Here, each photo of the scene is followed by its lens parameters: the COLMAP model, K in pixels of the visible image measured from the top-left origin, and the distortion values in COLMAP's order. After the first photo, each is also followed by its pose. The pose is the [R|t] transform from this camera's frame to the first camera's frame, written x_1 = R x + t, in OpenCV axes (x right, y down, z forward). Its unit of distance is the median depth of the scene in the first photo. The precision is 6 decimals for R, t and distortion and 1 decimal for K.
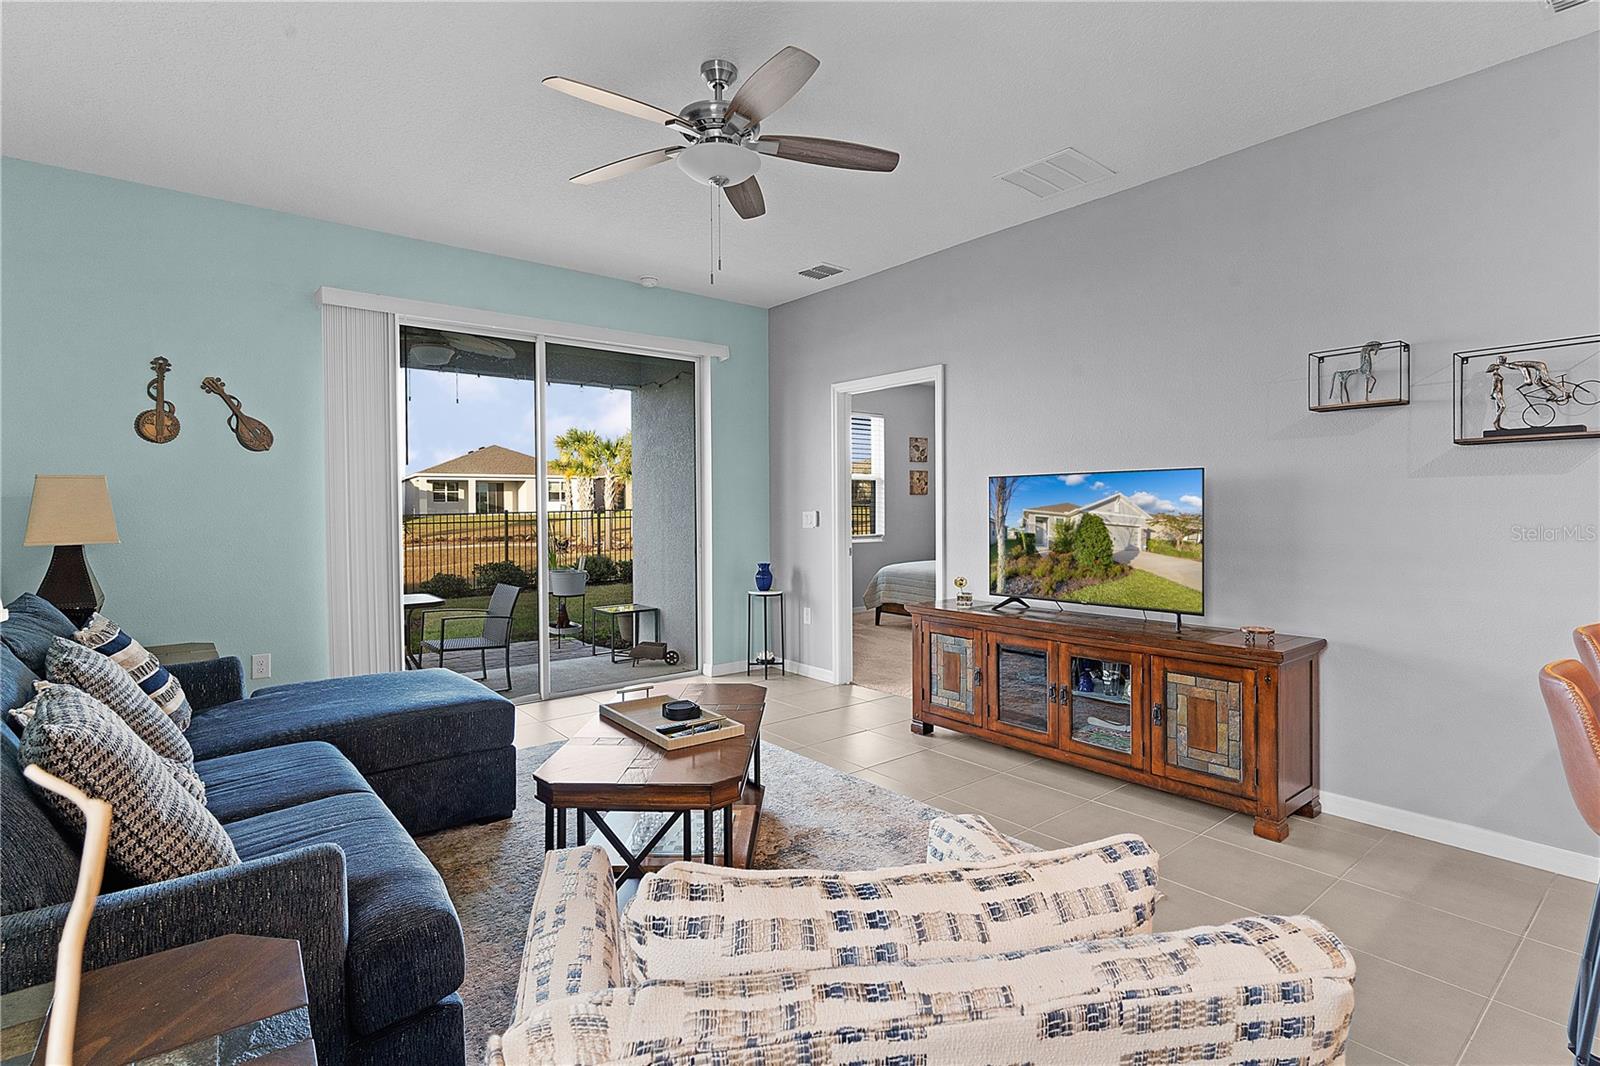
lens RADIAL K [[774.1, 0, 793.3], [0, 774.1, 532.8], [0, 0, 1]] dist [0.005244, 0.001657]
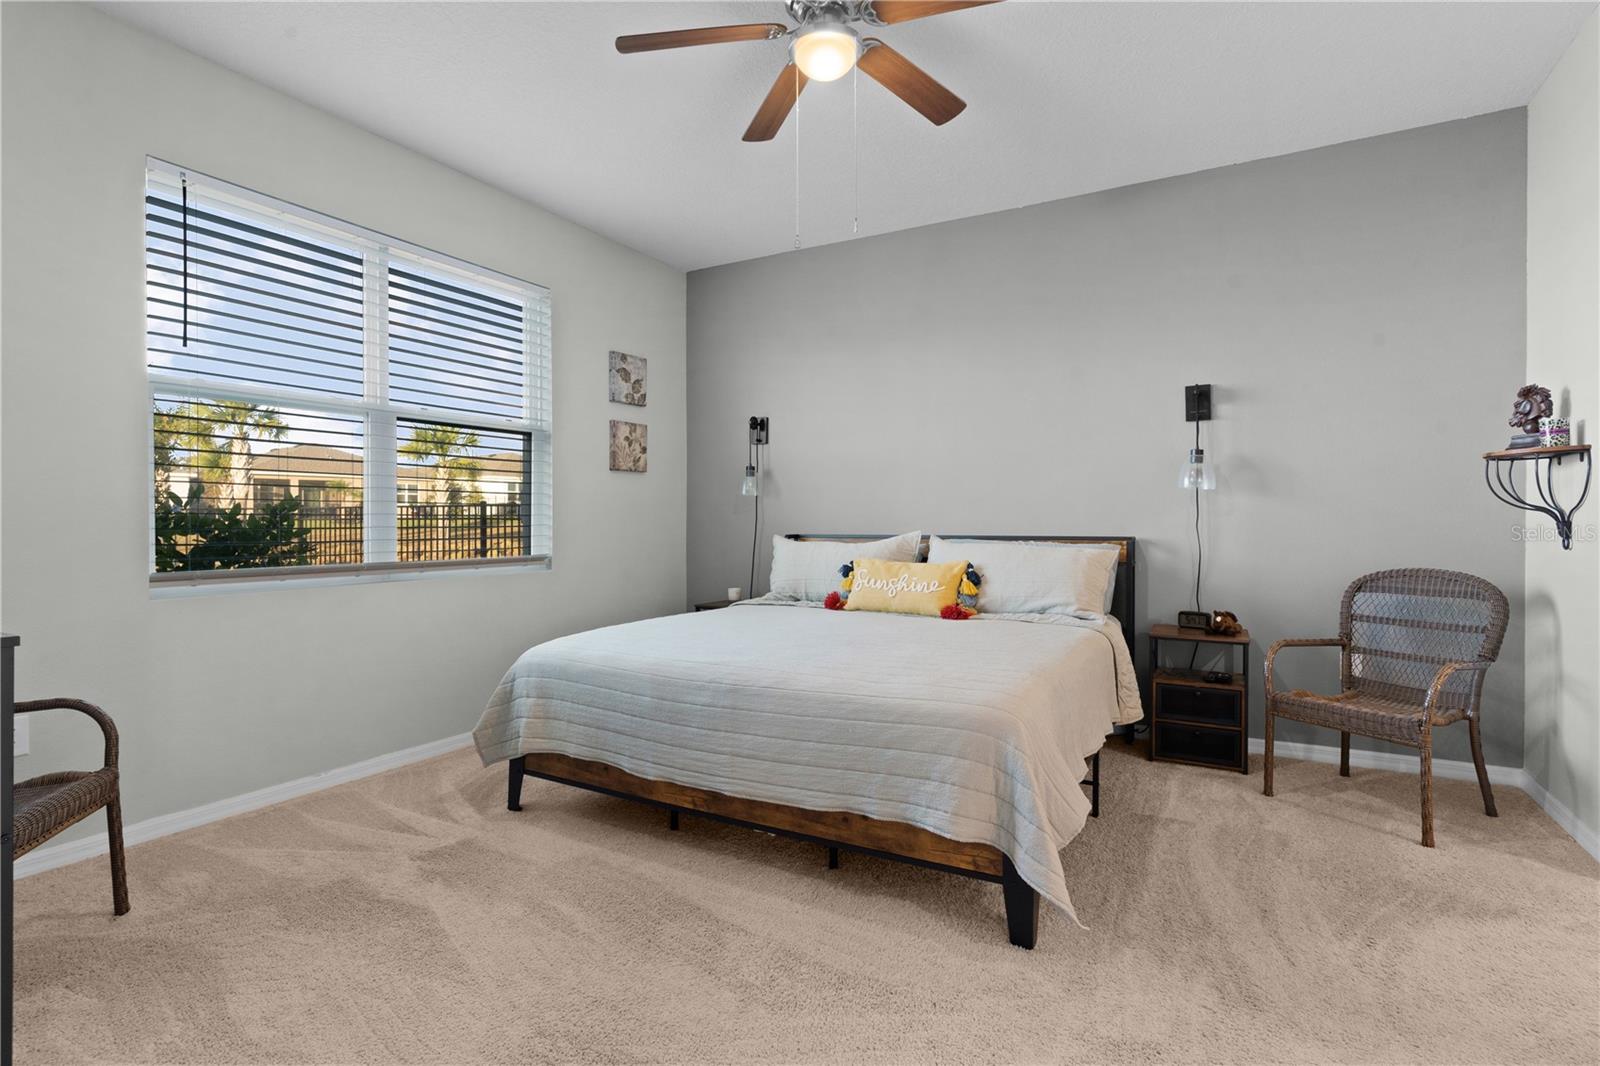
lens RADIAL K [[774.1, 0, 792.3], [0, 774.1, 524.3], [0, 0, 1]] dist [0.005244, 0.001657]
pose [[0.931227, 0.004928, 0.364406, 0.203800], [0.004888, 0.999650, -0.026010, -0.007273], [-0.364406, 0.026003, 0.930877, 1.288049]]
